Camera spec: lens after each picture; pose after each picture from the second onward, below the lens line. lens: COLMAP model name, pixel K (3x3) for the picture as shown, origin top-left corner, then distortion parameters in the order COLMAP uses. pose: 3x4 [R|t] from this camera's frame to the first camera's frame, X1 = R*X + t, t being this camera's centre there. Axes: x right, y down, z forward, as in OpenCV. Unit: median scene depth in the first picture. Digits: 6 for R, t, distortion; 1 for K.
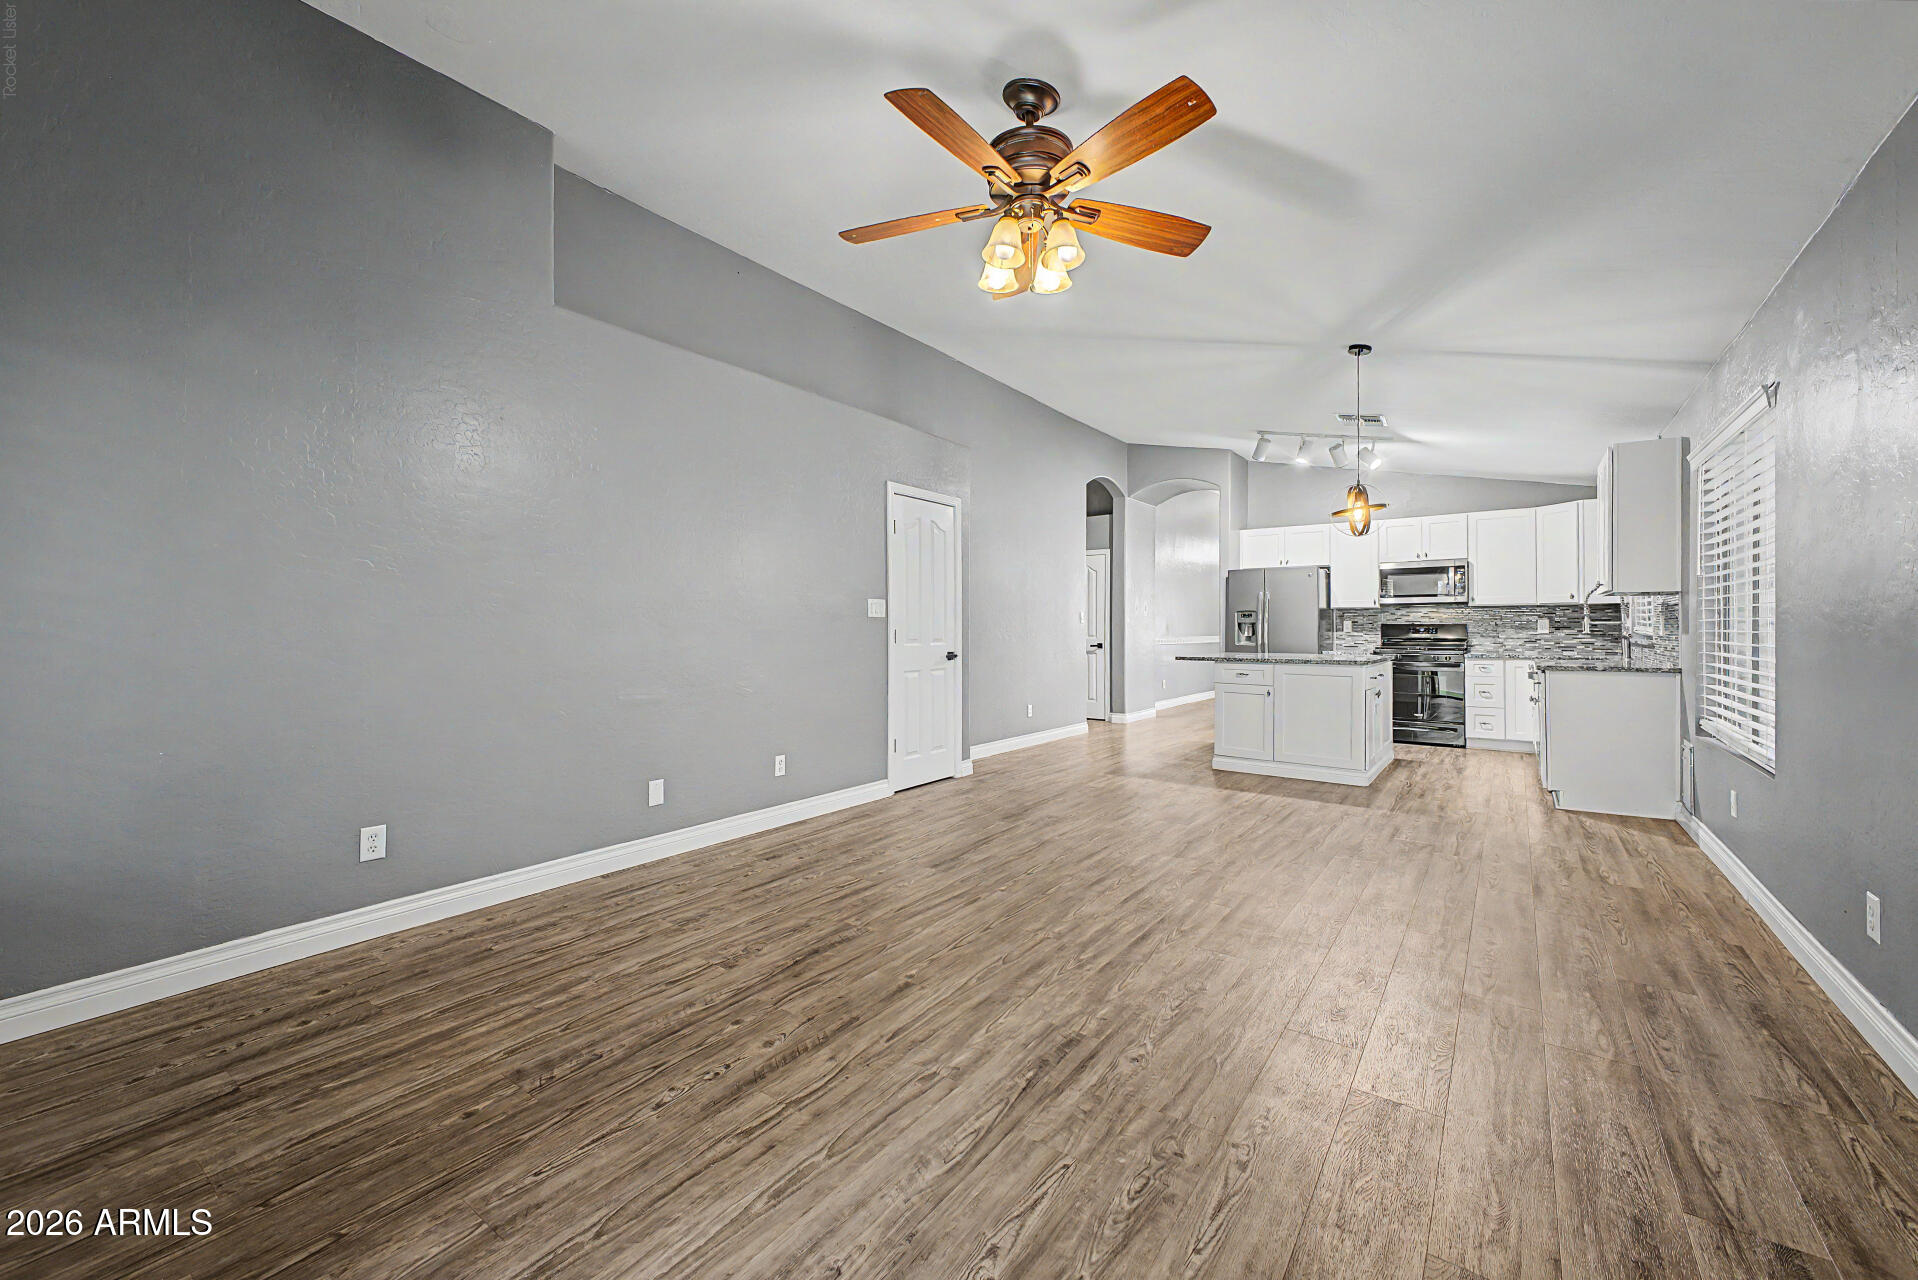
lens RADIAL K [[764.6, 0, 960.8], [0, 764.6, 630.0], [0, 0, 1]] dist [0.016934, -0.006711]
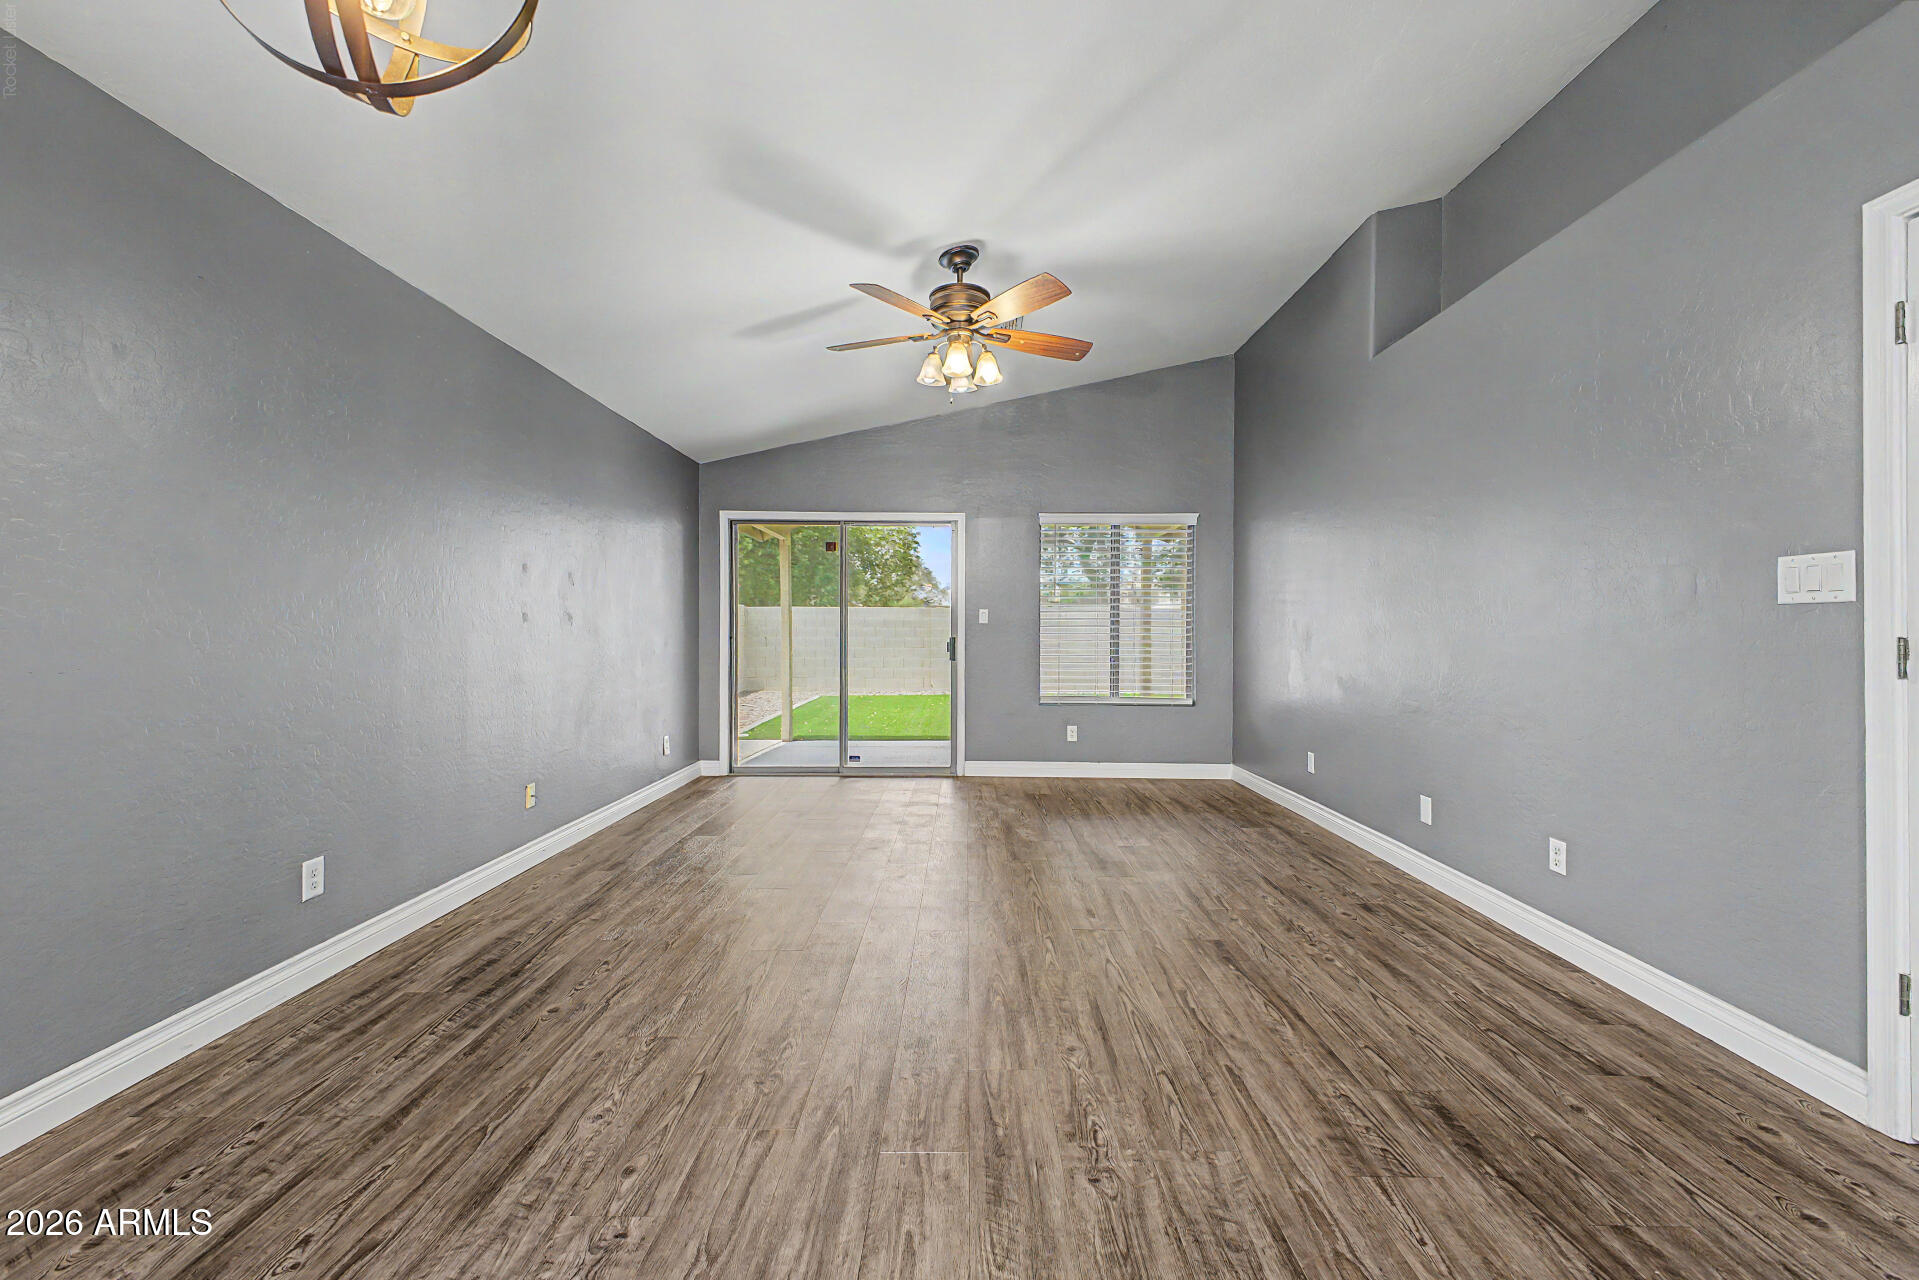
lens RADIAL K [[765.0, 0, 961.3], [0, 765.0, 630.0], [0, 0, 1]] dist [0.016934, -0.006711]
pose [[-0.816599, -0.003447, -0.577194, 0.491351], [-0.003637, 0.999993, -0.000826, -0.002587], [0.577193, 0.001425, -0.816606, 1.170798]]
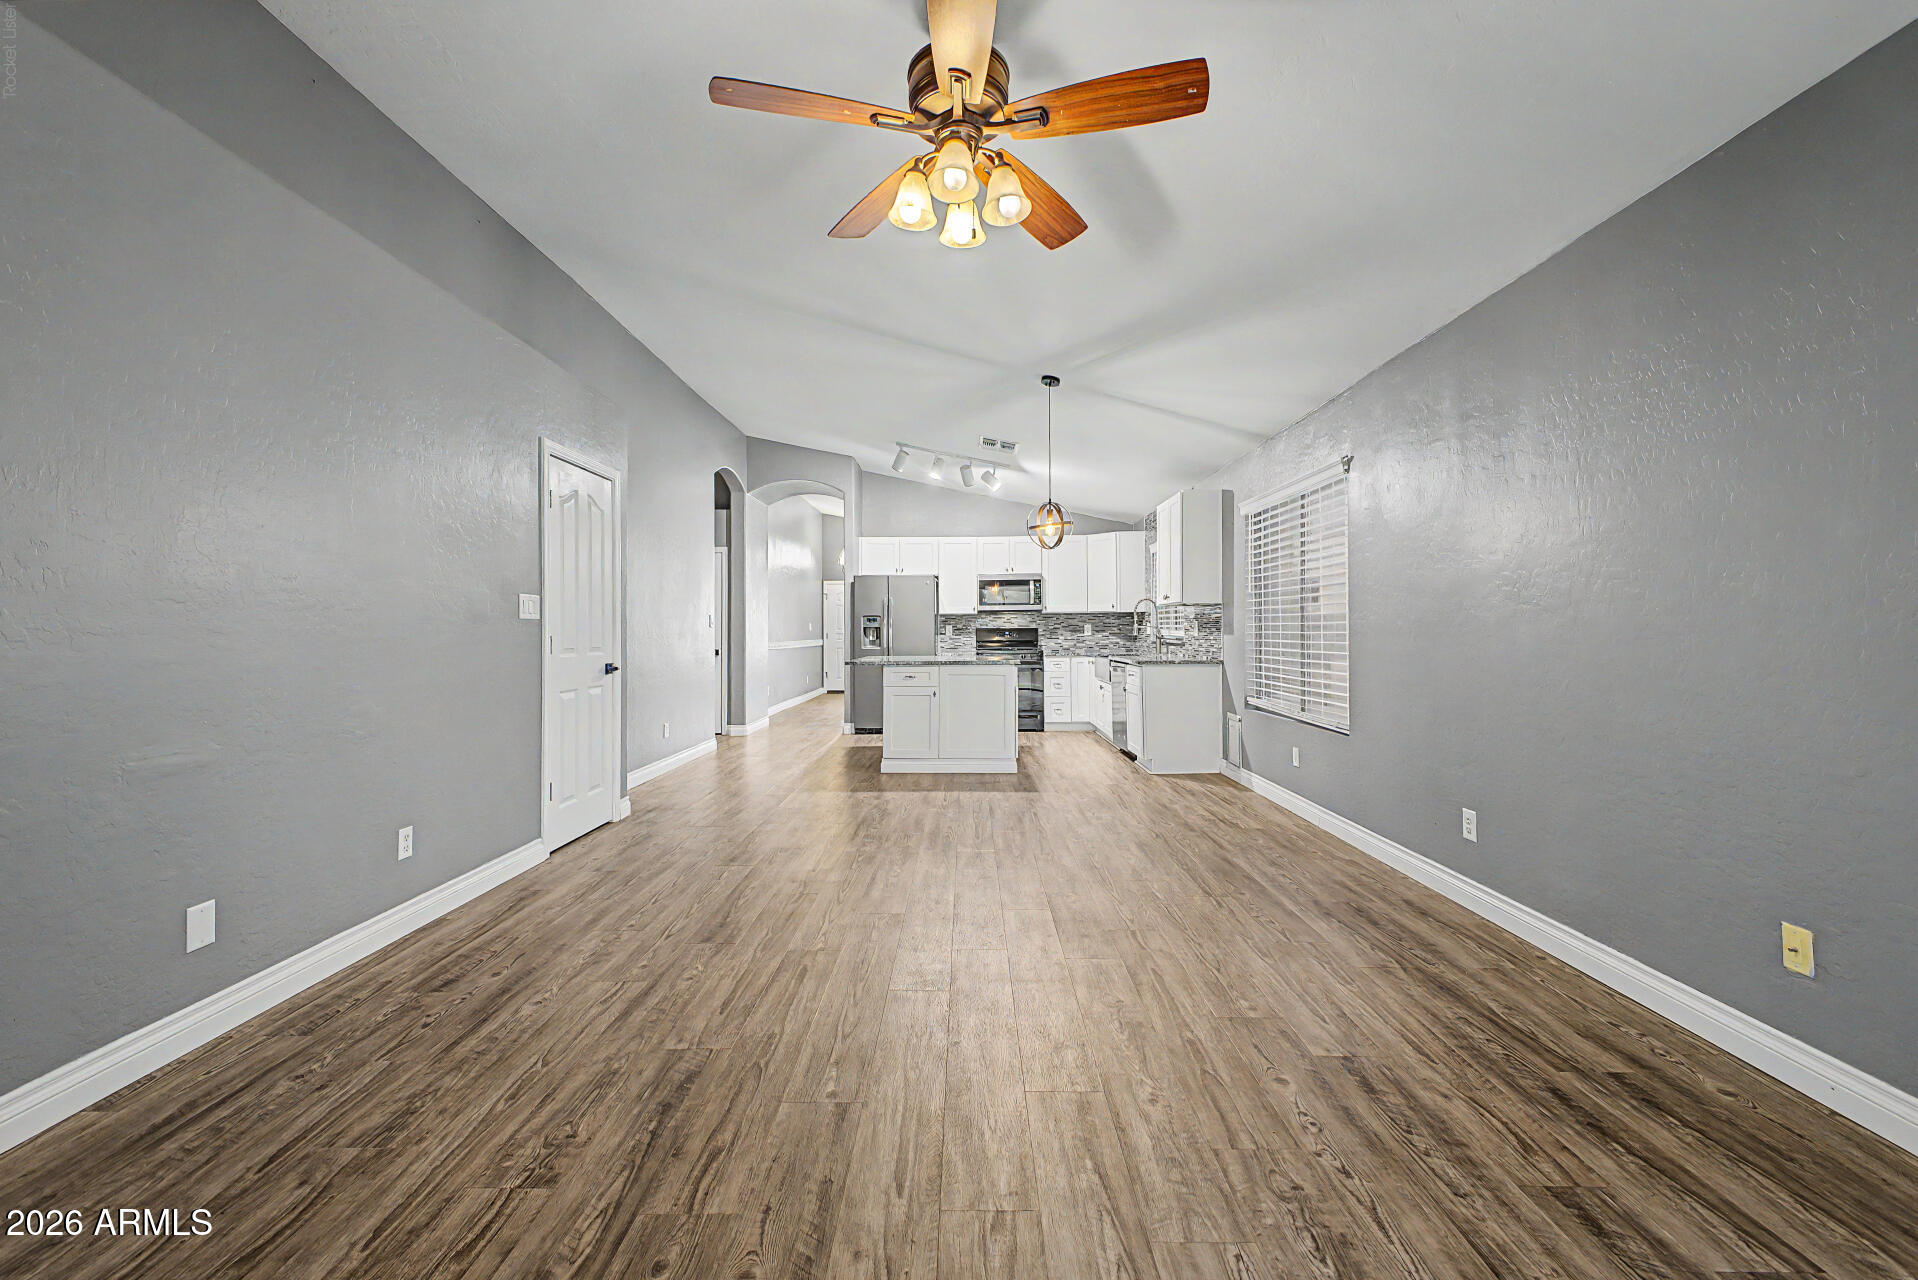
lens RADIAL K [[764.6, 0, 960.8], [0, 764.6, 630.0], [0, 0, 1]] dist [0.016934, -0.006711]
pose [[0.816537, -0.002904, 0.577286, -0.217138], [0.006536, 0.999970, -0.004215, -0.001321], [-0.577257, 0.007215, 0.816531, 0.165774]]
